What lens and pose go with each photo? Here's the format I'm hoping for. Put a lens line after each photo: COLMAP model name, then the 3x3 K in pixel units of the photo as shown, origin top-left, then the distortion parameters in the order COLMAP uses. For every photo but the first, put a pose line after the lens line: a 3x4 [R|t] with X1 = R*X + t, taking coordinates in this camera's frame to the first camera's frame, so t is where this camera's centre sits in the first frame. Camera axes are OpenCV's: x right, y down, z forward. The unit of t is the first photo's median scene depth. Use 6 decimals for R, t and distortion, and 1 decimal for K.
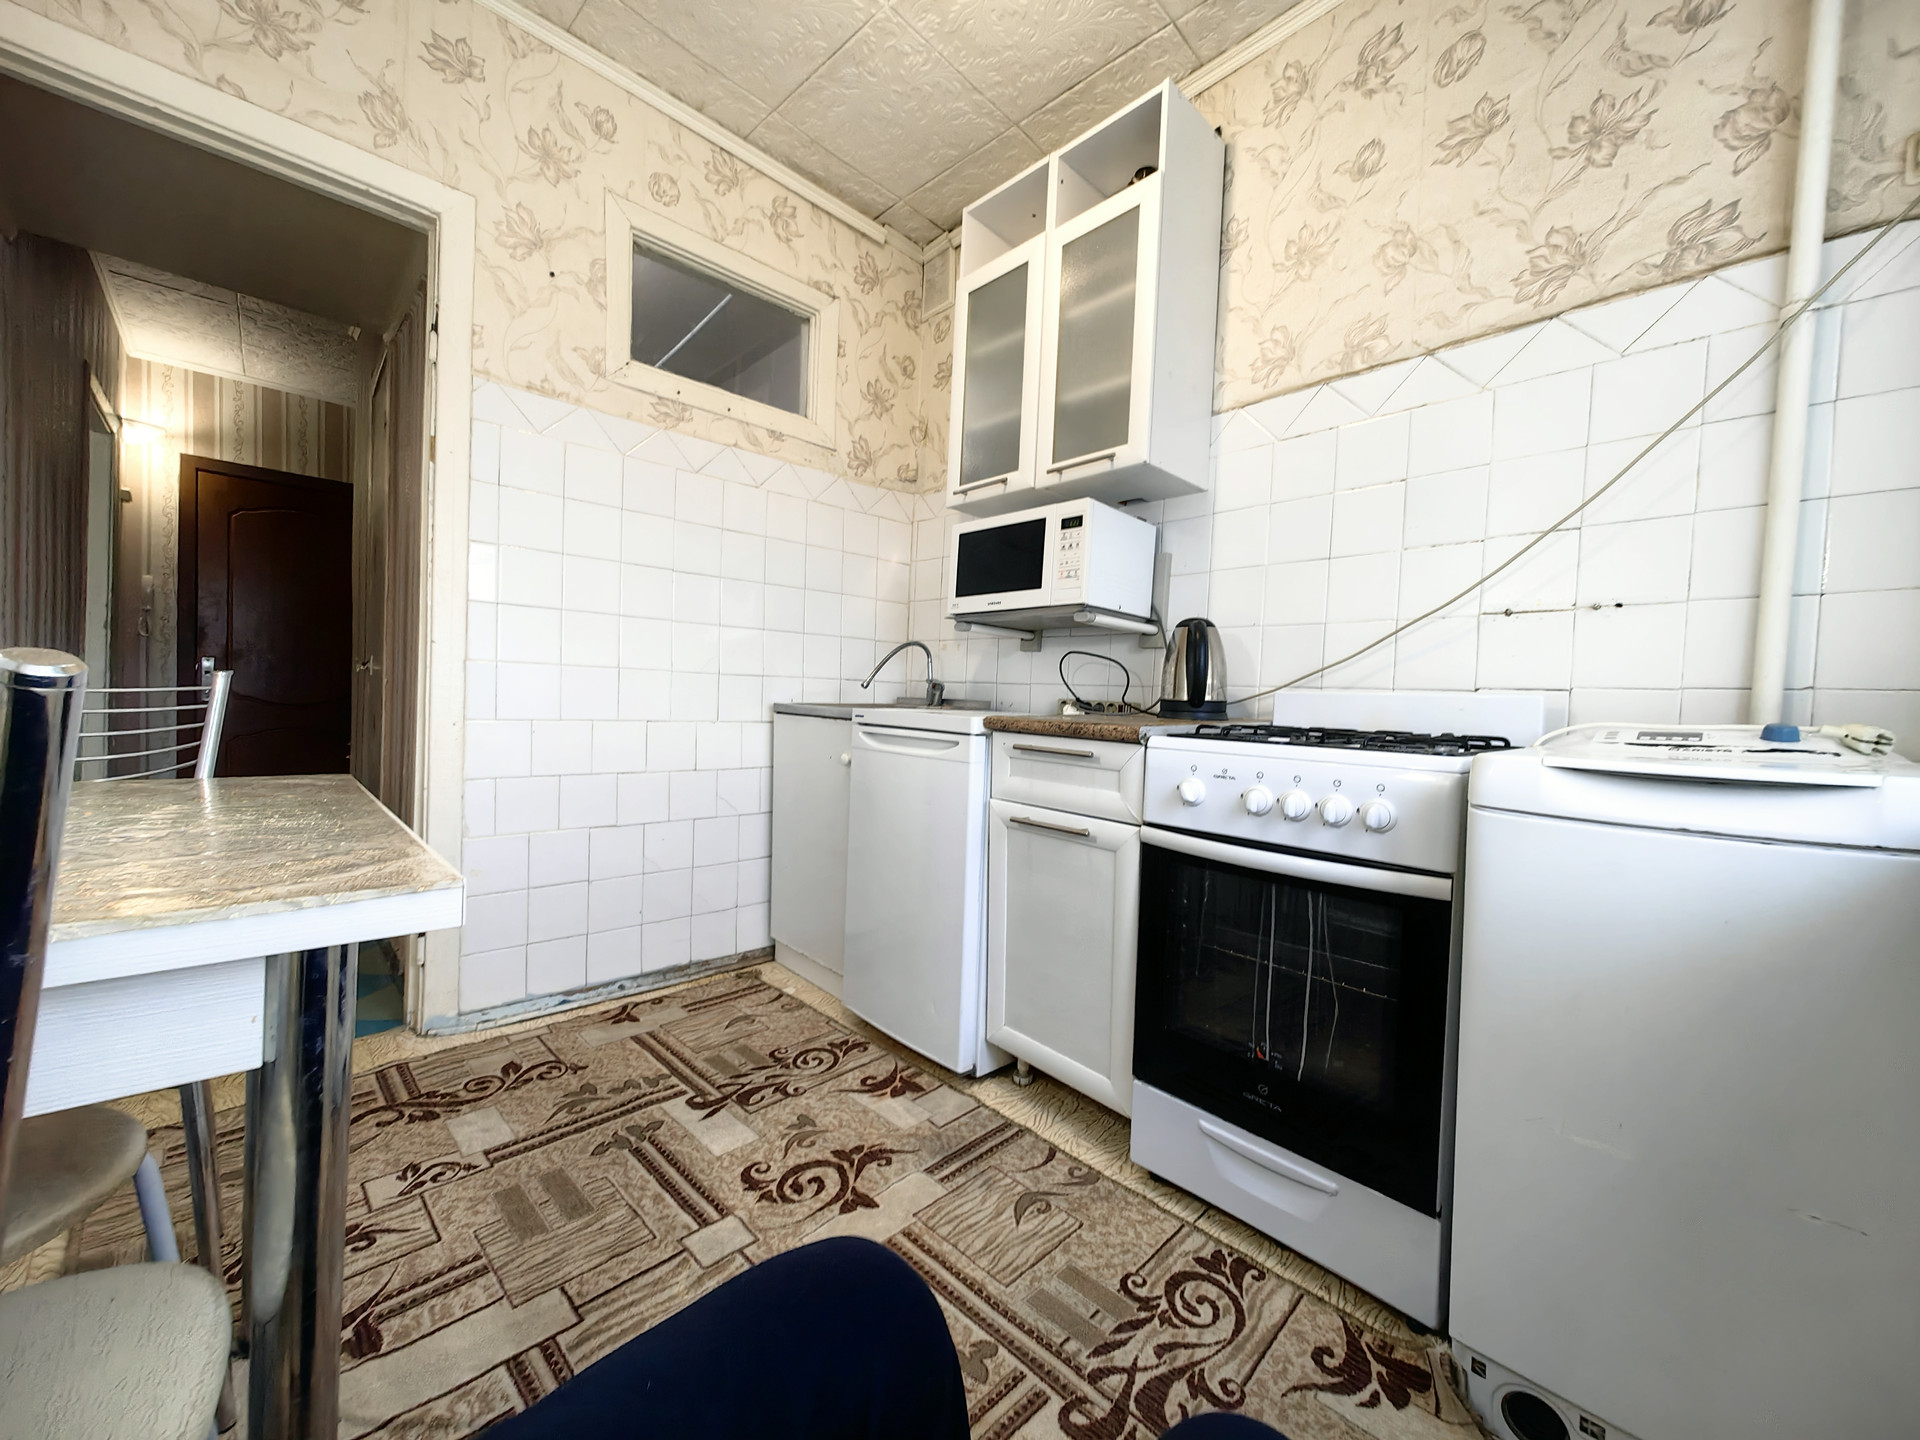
lens RADIAL K [[744.7, 0, 981.3], [0, 744.7, 724.2], [0, 0, 1]] dist [0.012152, -0.004625]
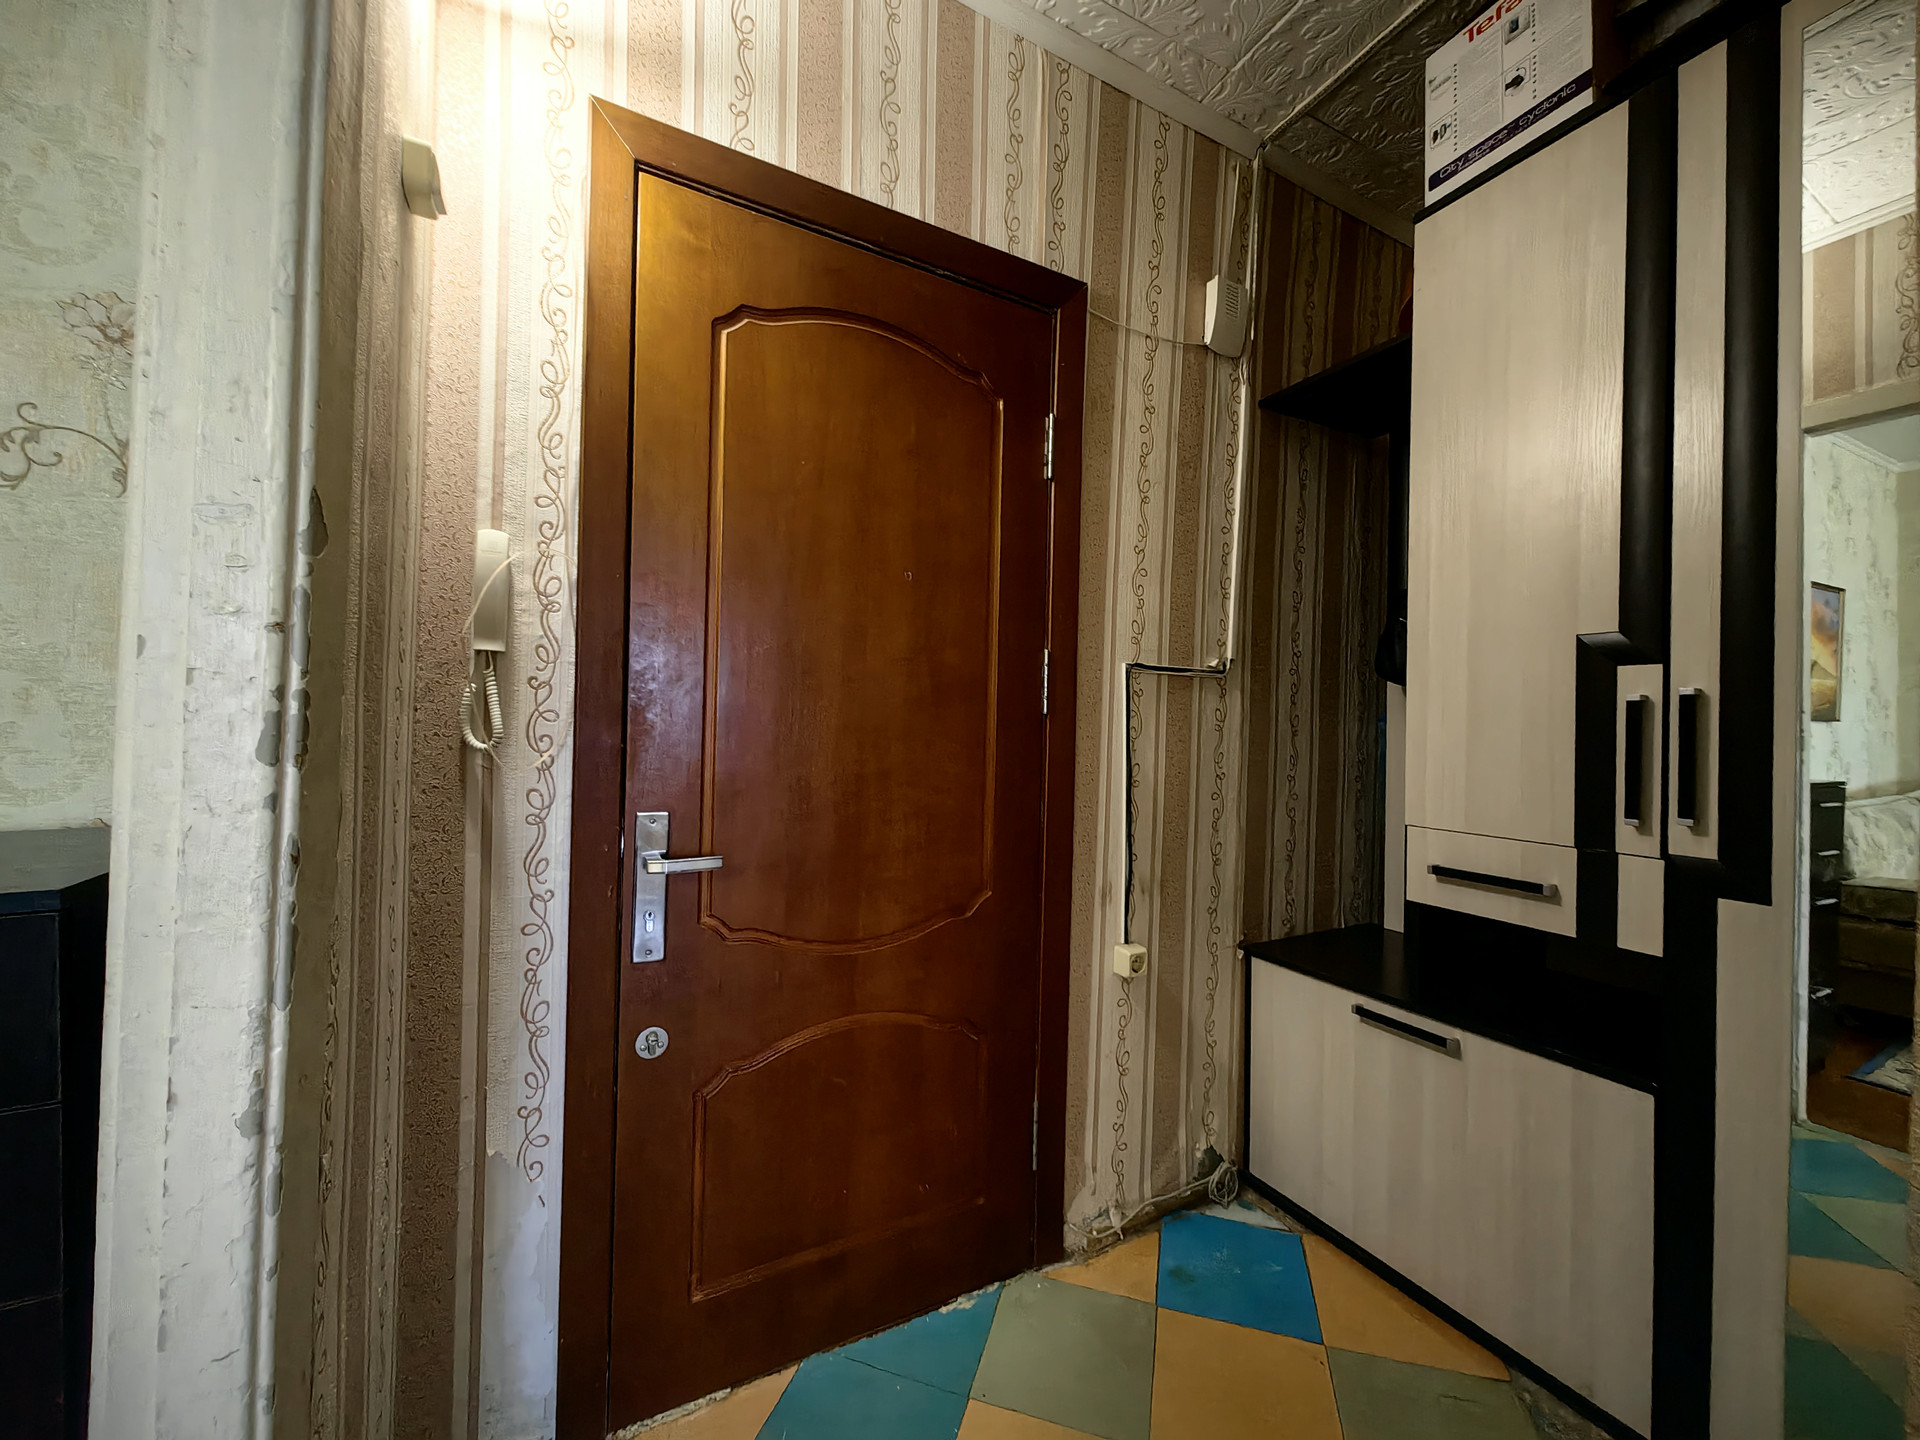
lens RADIAL K [[744.7, 0, 970.1], [0, 744.7, 721.3], [0, 0, 1]] dist [0.012152, -0.004625]
pose [[0.950452, -0.025613, -0.309815, -2.382707], [0.010672, 0.998701, -0.049827, -0.313146], [0.310689, 0.044052, 0.949490, 2.204761]]
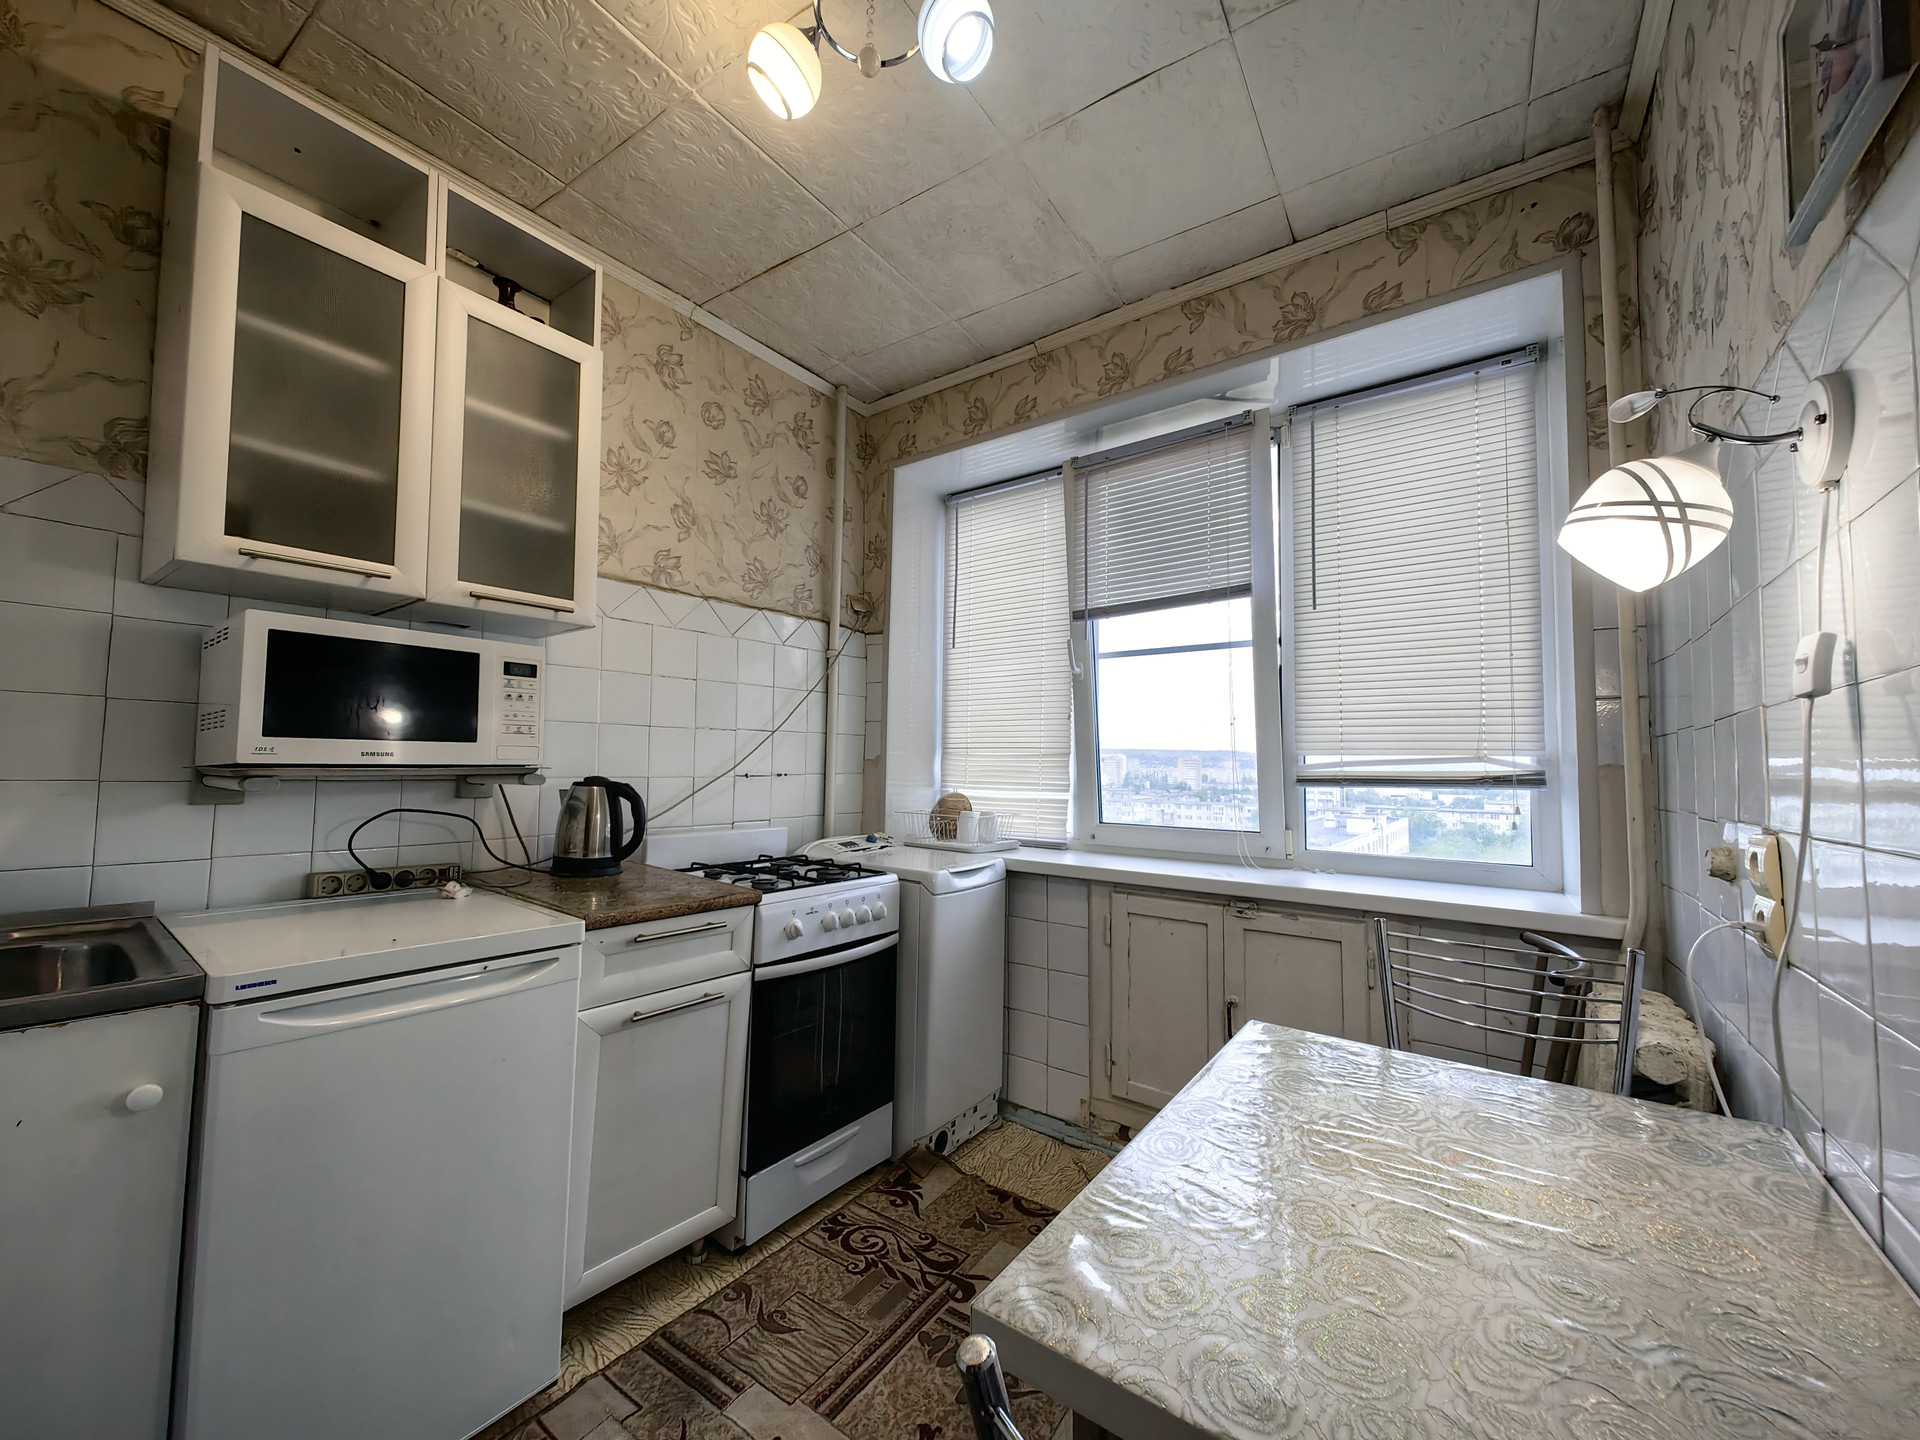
lens RADIAL K [[744.7, 0, 946.4], [0, 744.7, 722.2], [0, 0, 1]] dist [0.012152, -0.004625]
pose [[-0.152519, 0.010137, 0.988249, -0.943250], [0.006479, 0.999936, -0.009257, -0.232532], [-0.988279, 0.004991, -0.152575, 0.755424]]
